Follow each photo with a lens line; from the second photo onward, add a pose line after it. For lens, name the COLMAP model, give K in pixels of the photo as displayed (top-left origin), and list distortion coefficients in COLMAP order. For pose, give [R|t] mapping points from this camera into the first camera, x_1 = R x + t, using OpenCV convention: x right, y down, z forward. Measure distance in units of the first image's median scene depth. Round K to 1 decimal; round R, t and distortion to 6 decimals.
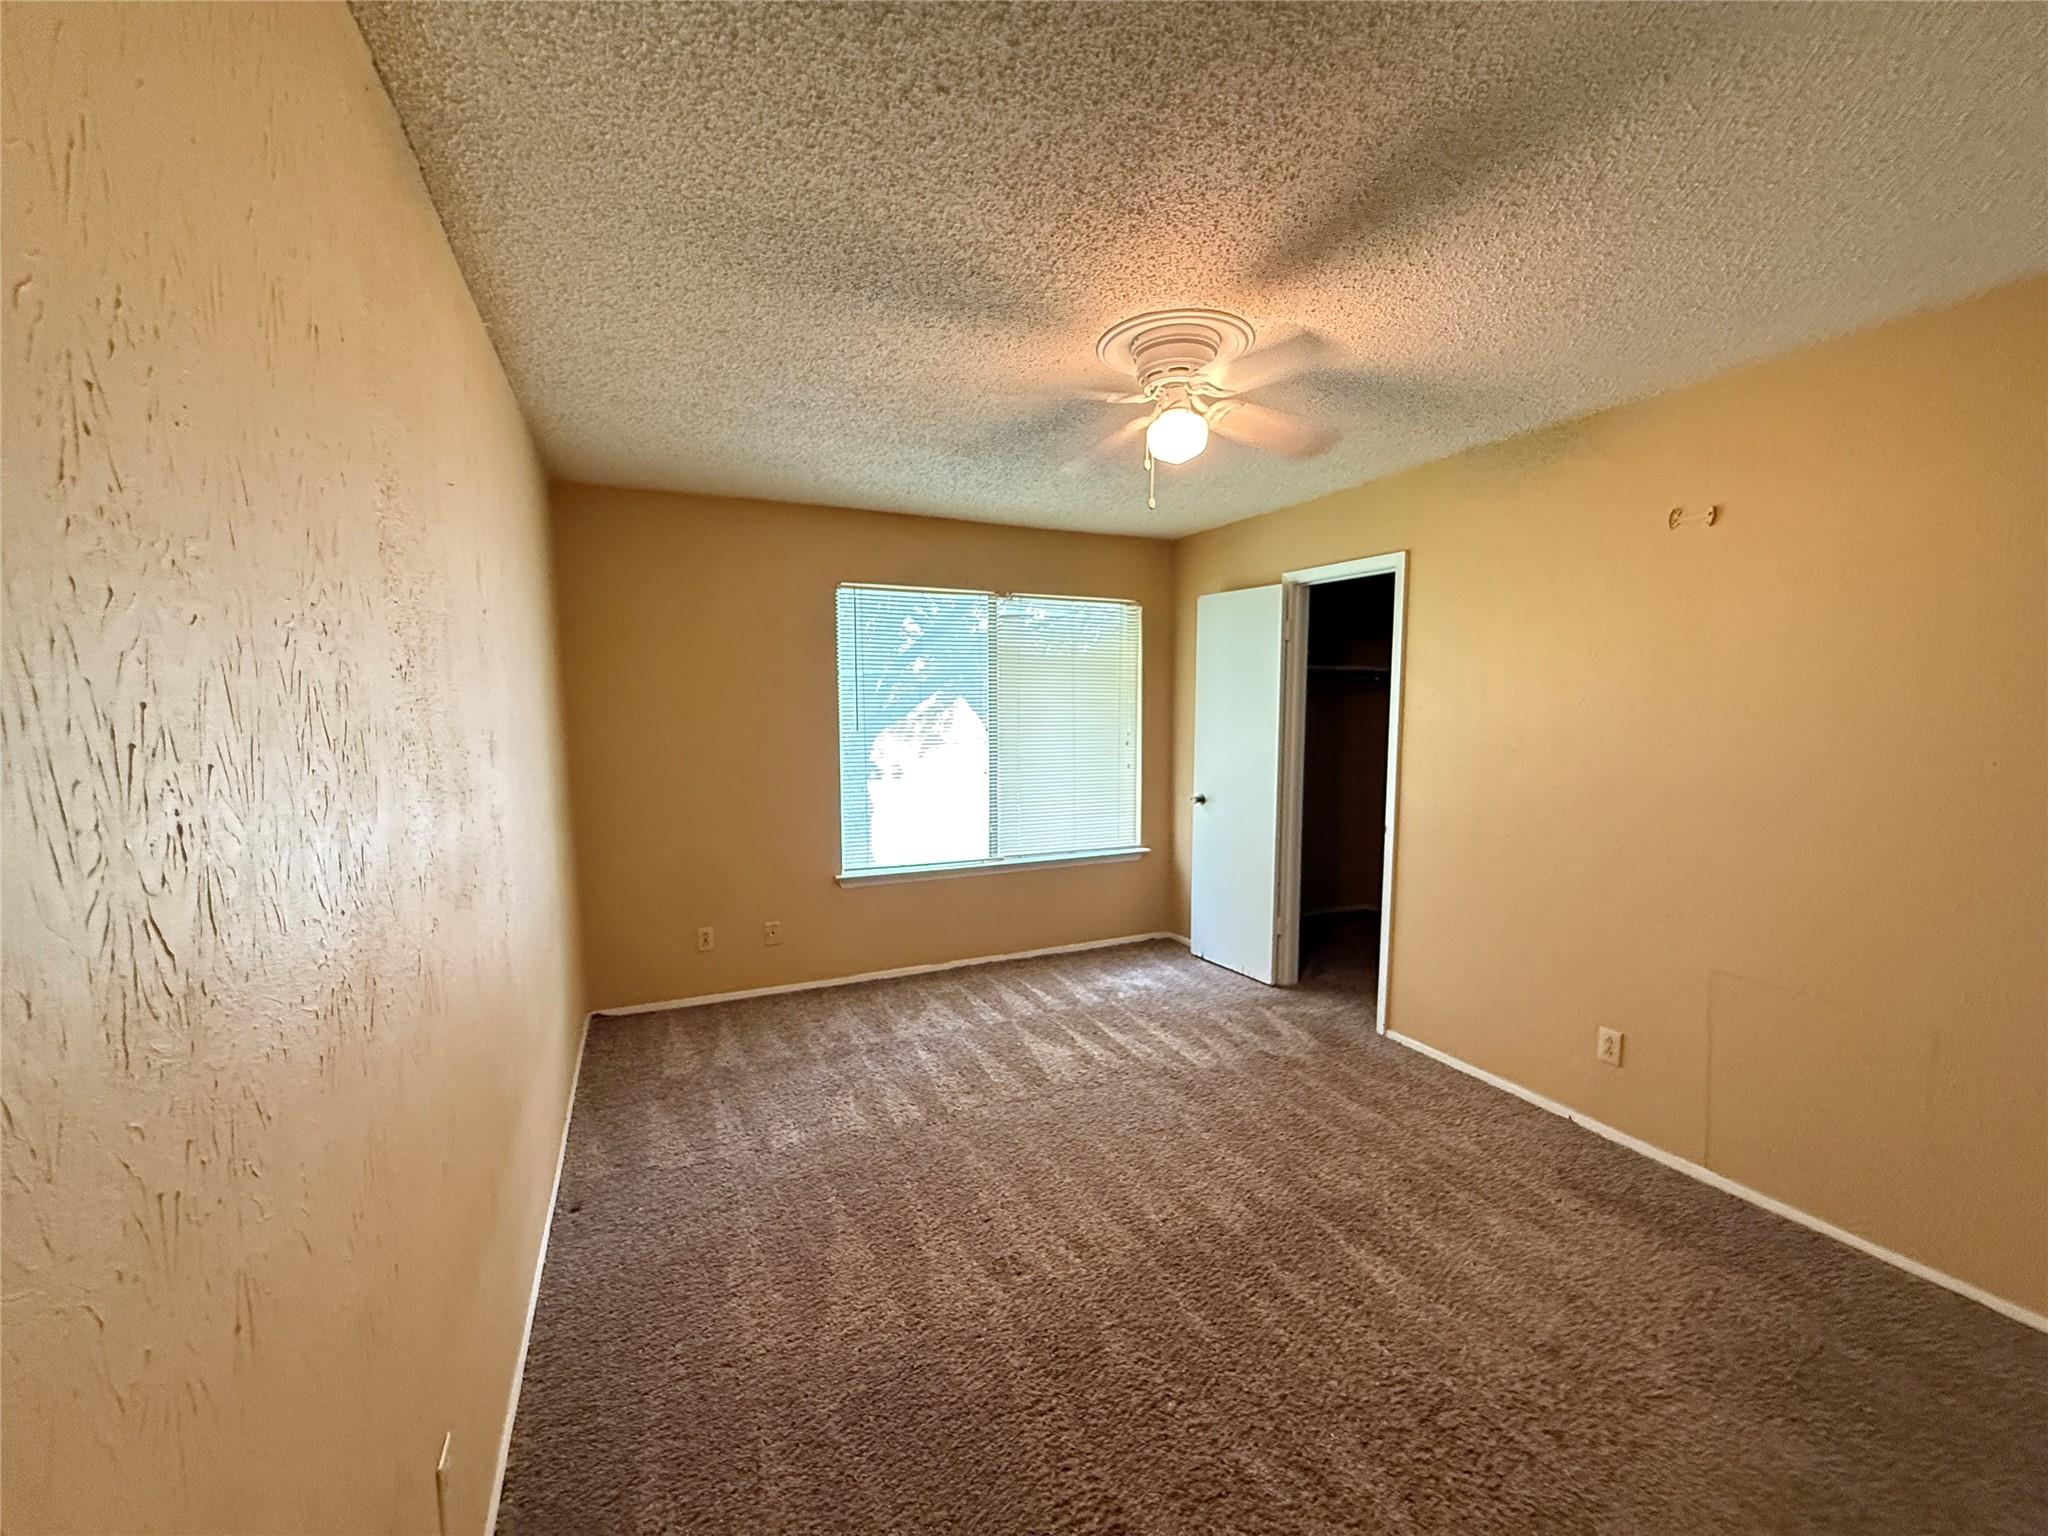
lens RADIAL K [[816.5, 0, 1015.4], [0, 816.5, 771.0], [0, 0, 1]] dist [-0.000104, 0.000295]
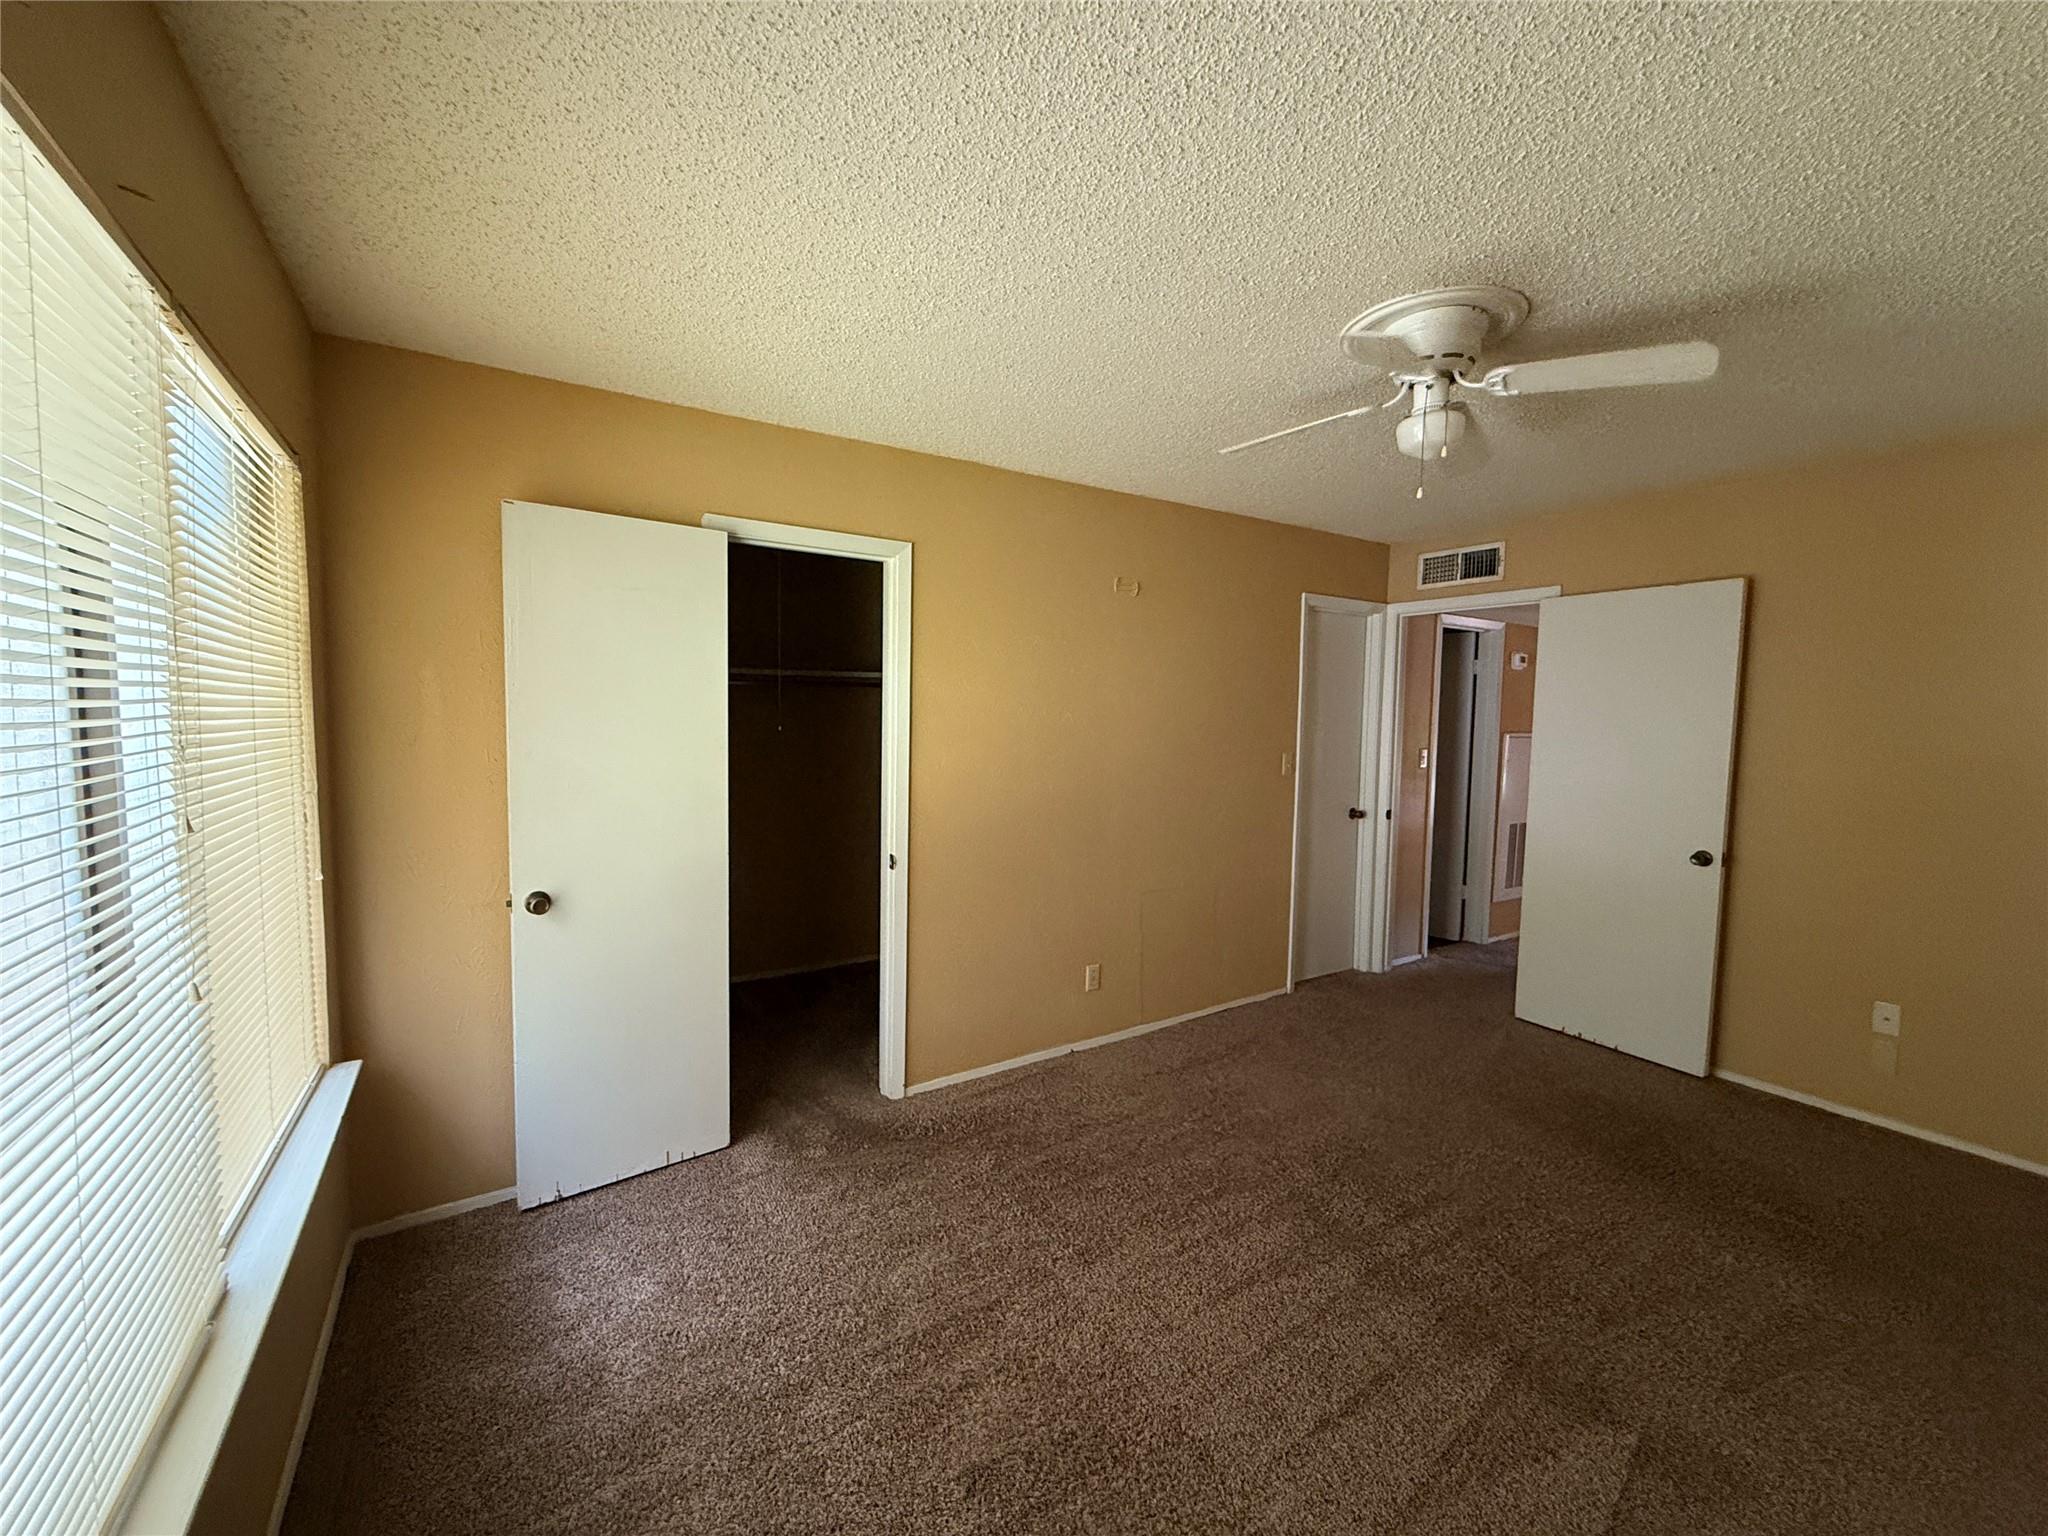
lens RADIAL K [[816.5, 0, 1015.4], [0, 816.5, 771.0], [0, 0, 1]] dist [-0.000104, 0.000295]
pose [[-0.170354, -0.064864, 0.983246, -0.370437], [0.087658, 0.992877, 0.080686, -0.071514], [-0.981476, 0.099935, -0.163454, 0.904598]]
